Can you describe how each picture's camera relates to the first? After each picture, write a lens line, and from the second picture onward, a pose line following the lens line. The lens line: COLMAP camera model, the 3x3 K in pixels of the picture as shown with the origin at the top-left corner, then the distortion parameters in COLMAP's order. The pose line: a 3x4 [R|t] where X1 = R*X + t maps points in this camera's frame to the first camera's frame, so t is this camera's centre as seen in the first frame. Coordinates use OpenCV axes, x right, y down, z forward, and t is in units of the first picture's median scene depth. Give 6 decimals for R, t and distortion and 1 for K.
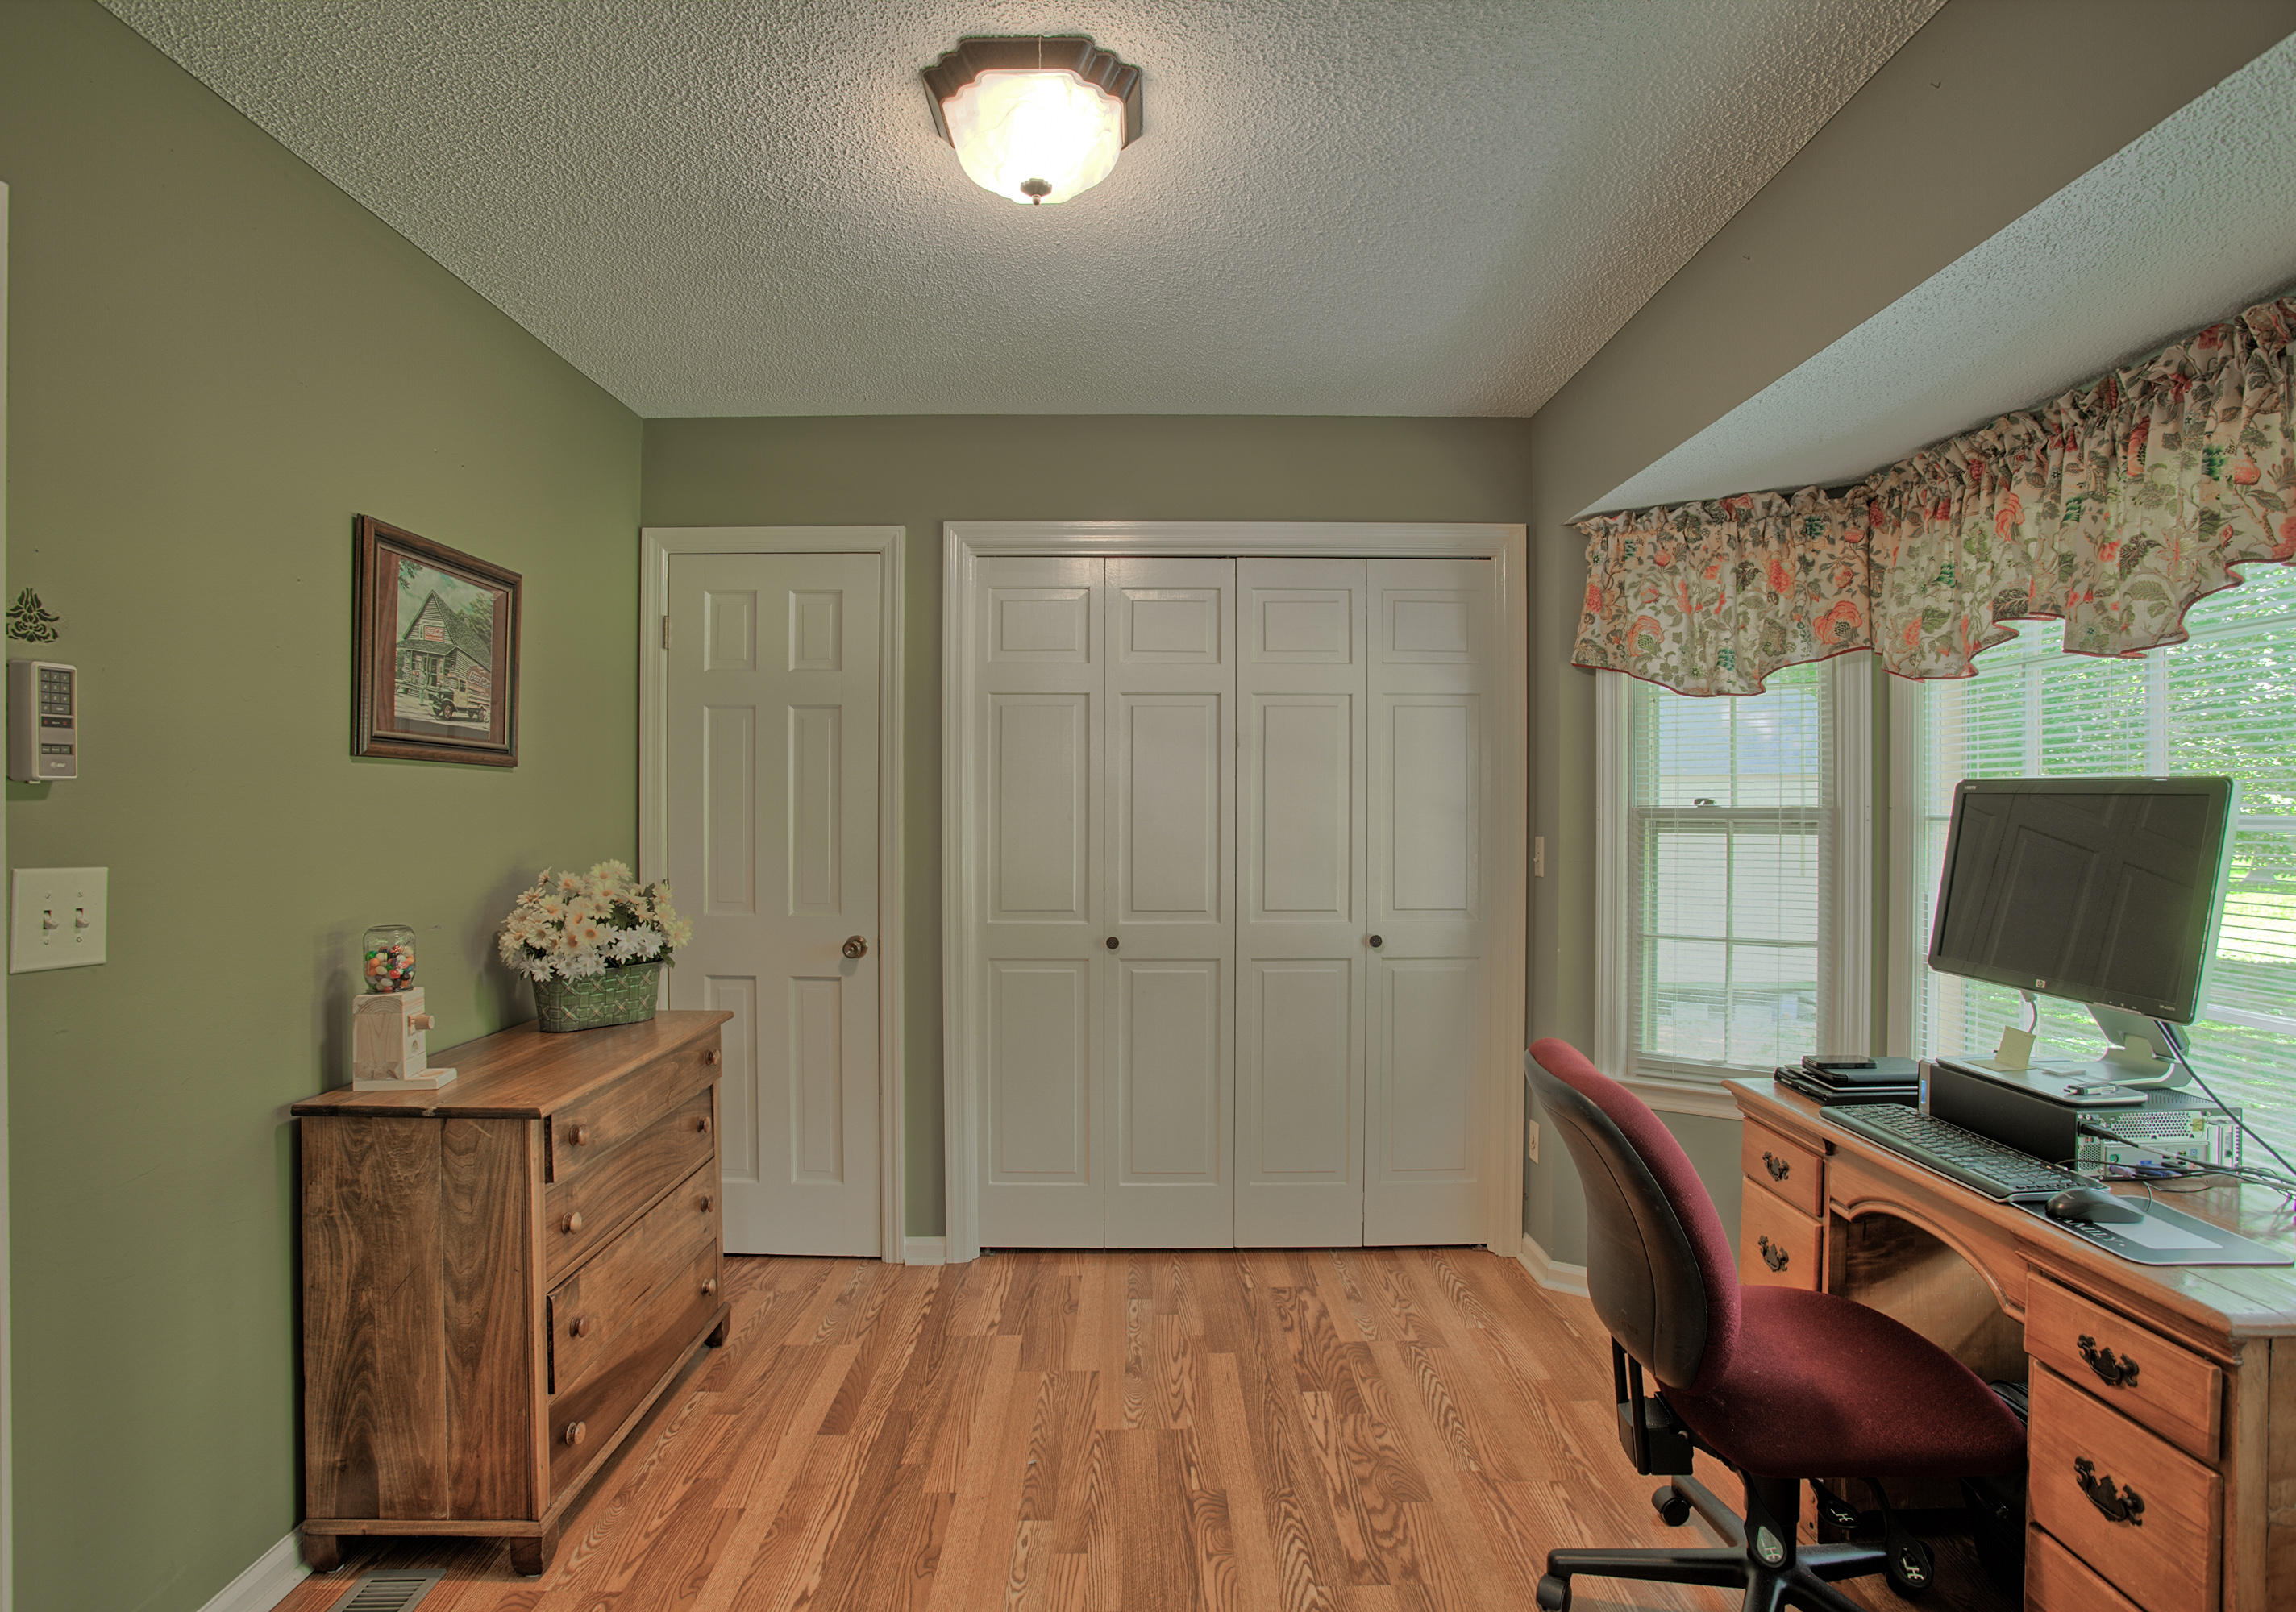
lens RADIAL K [[1264.6, 0, 1148.0], [0, 1264.6, 806.0], [0, 0, 1]] dist [0.001541, 0.000582]
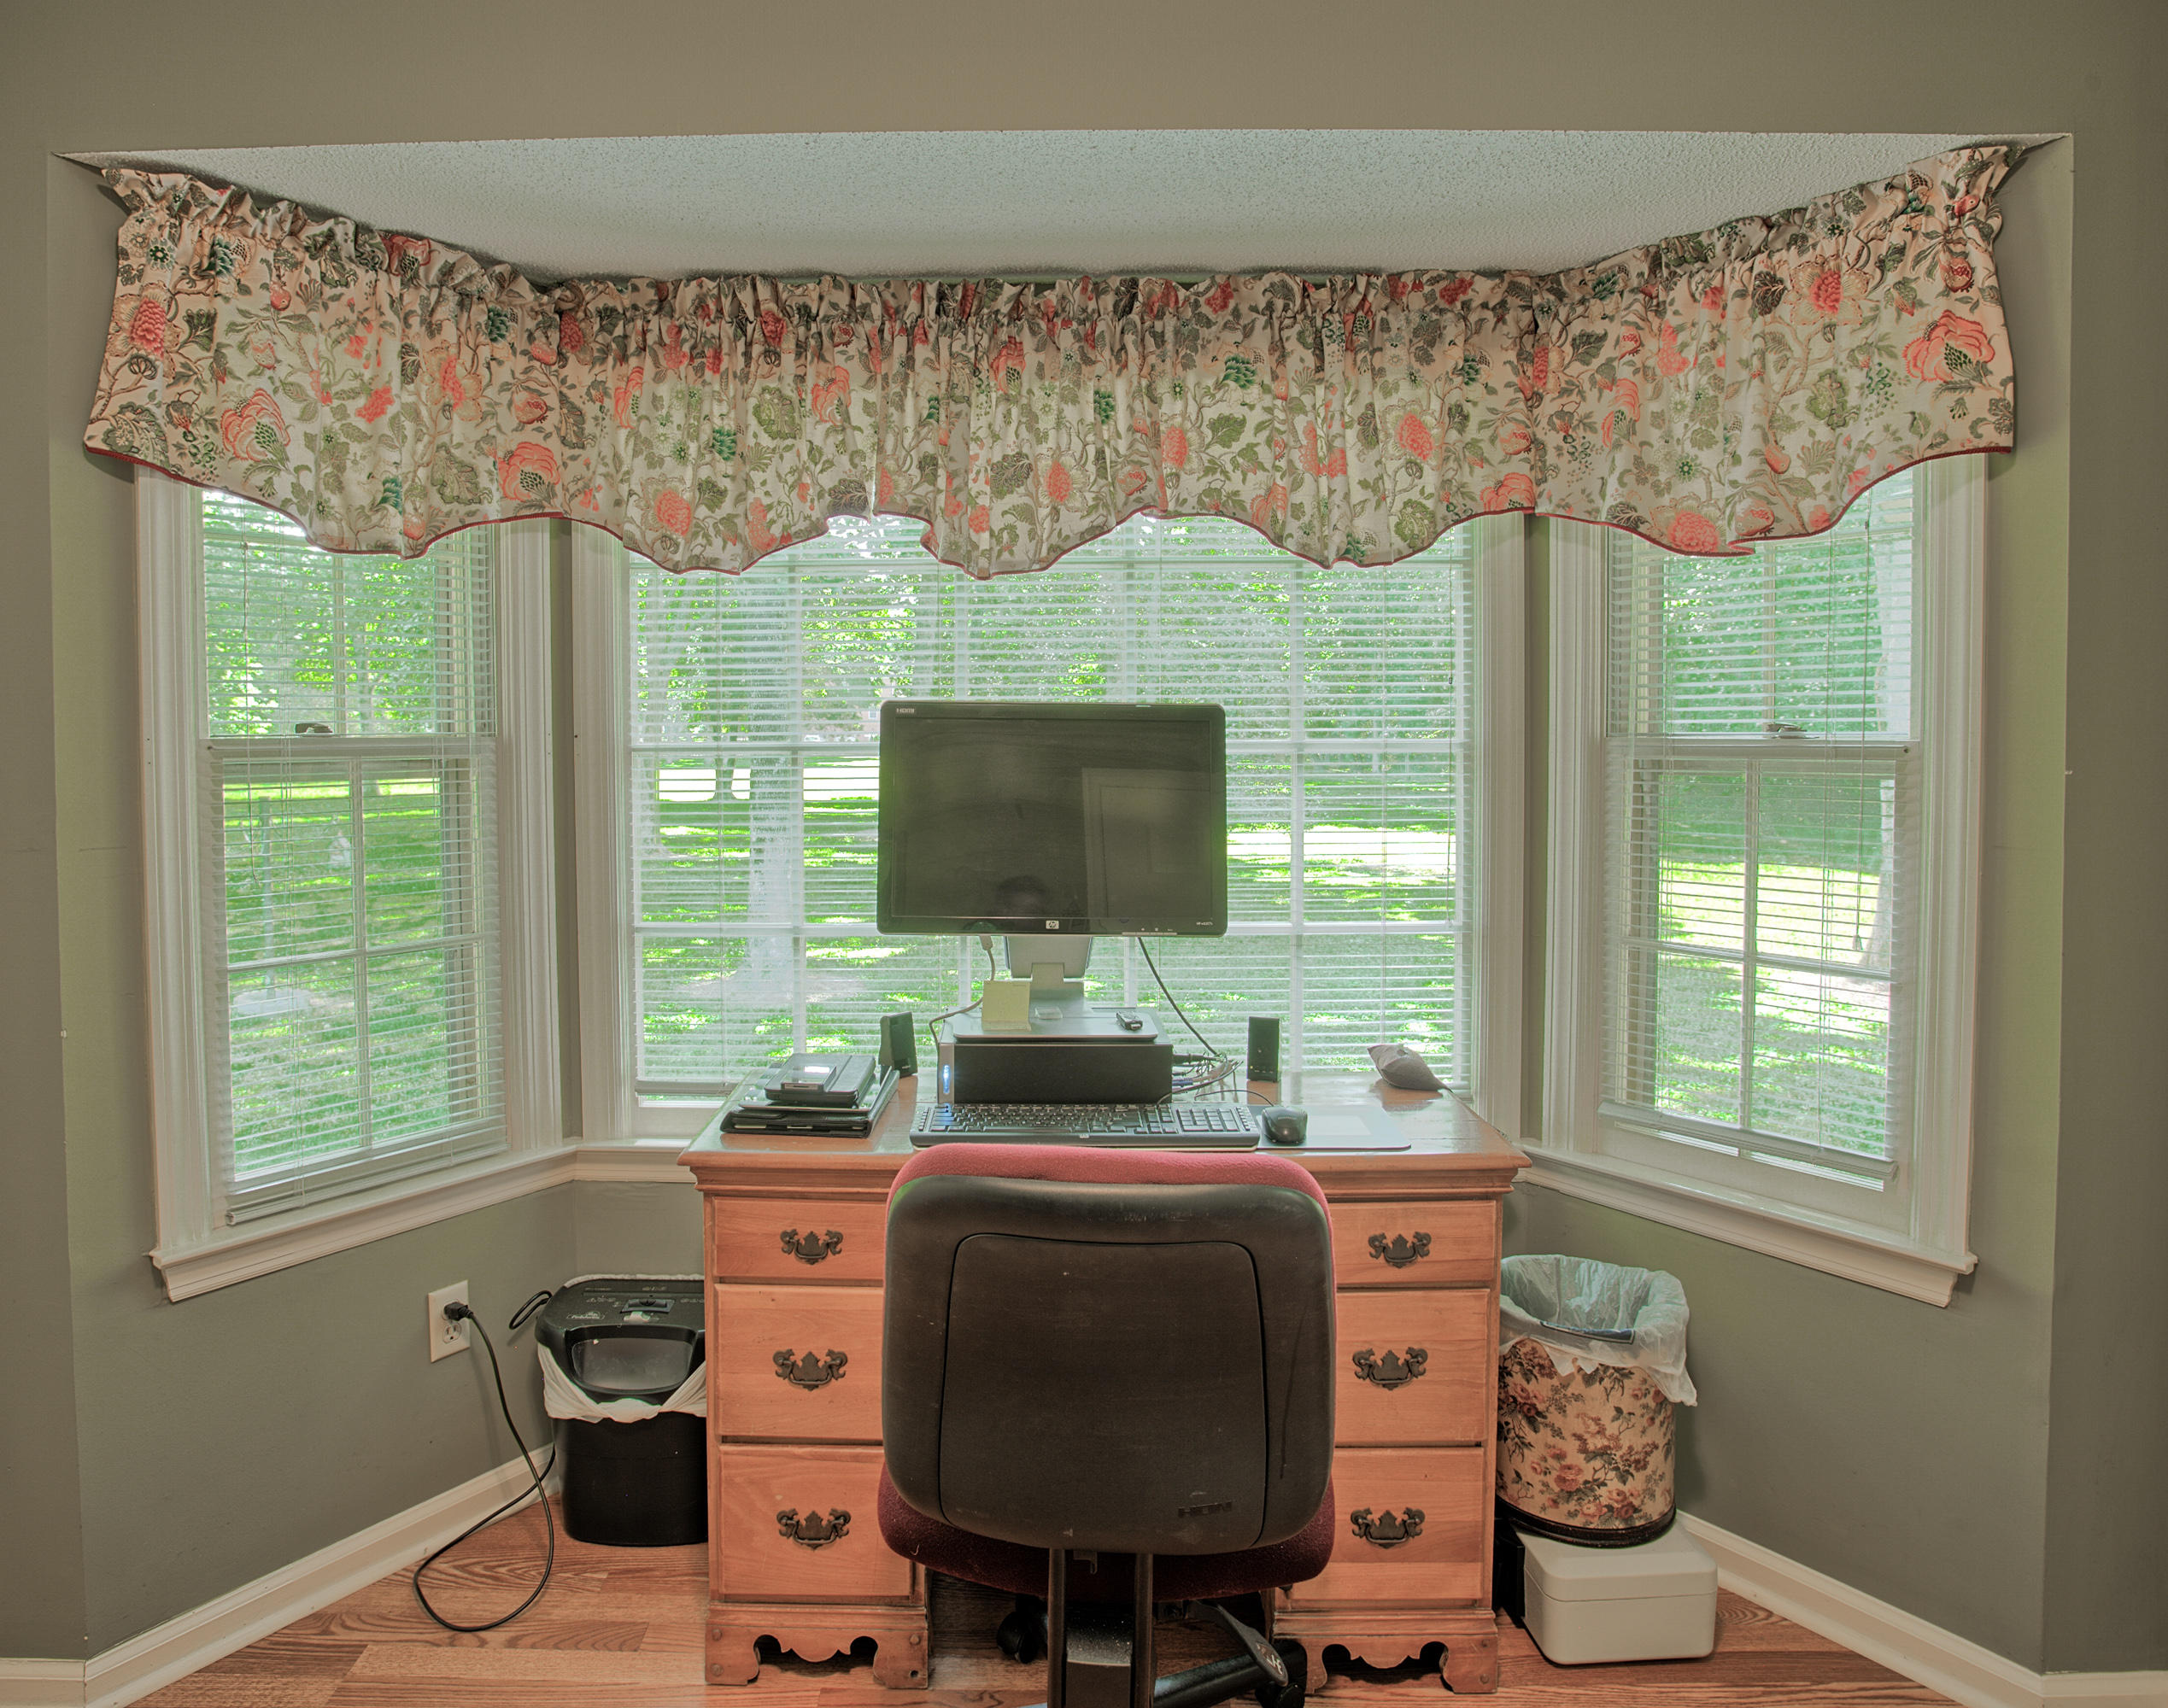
lens RADIAL K [[1336.3, 0, 1083.3], [0, 1336.3, 784.7], [0, 0, 1]] dist [-0.063103, 0.001416]
pose [[0.001589, -0.039199, 0.999230, -0.190131], [0.004698, 0.999221, 0.039192, 0.001000], [-0.999988, 0.004632, 0.001772, 0.694439]]
